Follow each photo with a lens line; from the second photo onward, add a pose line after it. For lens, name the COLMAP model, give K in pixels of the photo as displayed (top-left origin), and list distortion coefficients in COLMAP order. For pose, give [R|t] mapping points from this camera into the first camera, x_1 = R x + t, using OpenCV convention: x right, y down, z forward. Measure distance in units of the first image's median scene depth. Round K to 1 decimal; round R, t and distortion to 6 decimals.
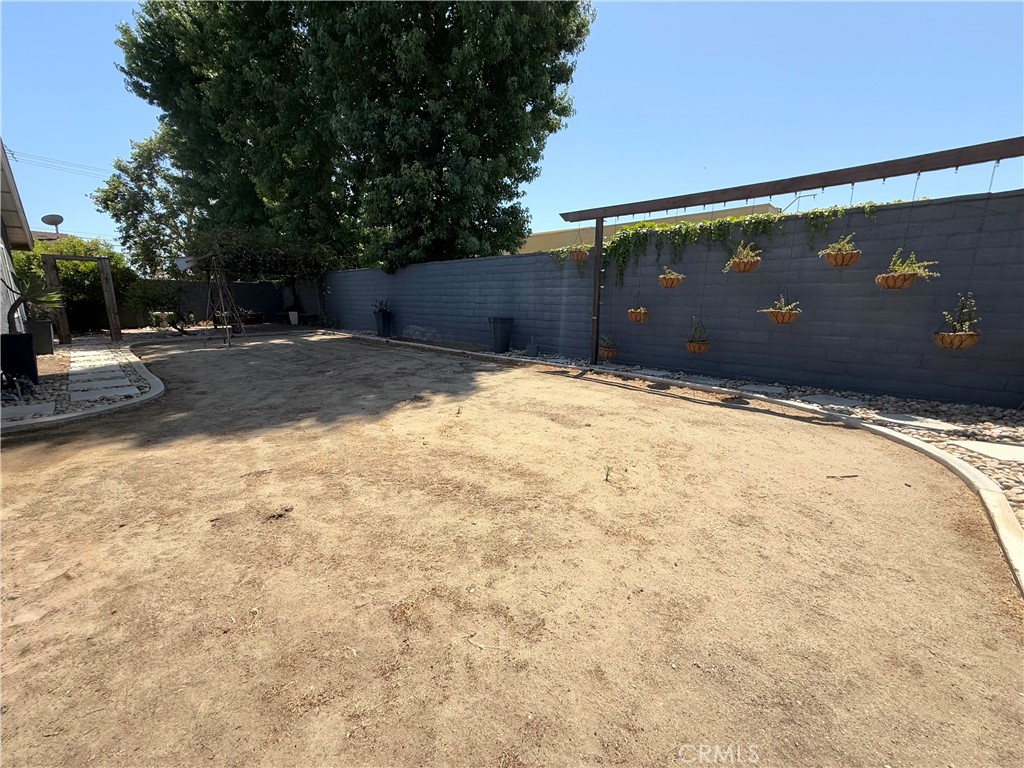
lens RADIAL K [[410.3, 0, 512.0], [0, 410.3, 384.0], [0, 0, 1]] dist [0.000658, -0.000003]
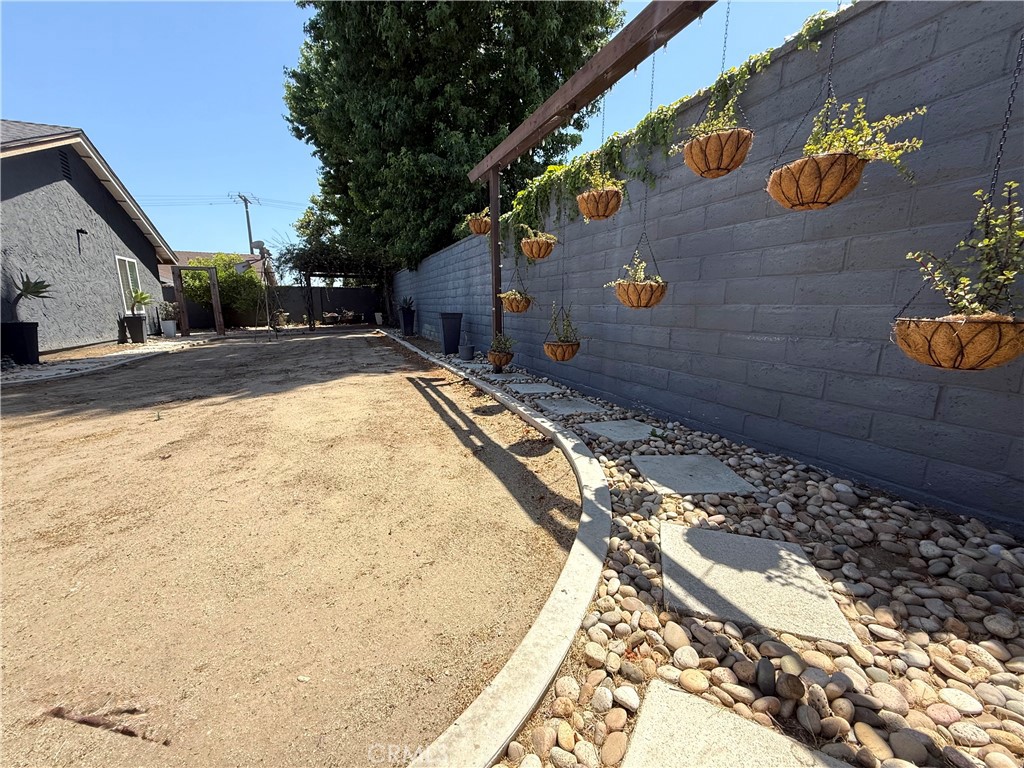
lens RADIAL K [[410.3, 0, 512.0], [0, 410.3, 384.0], [0, 0, 1]] dist [0.000658, -0.000003]
pose [[0.919417, 0.063486, -0.388126, 0.650538], [-0.068655, 0.997640, 0.000550, -0.037335], [0.387245, 0.026141, 0.921606, 0.422534]]
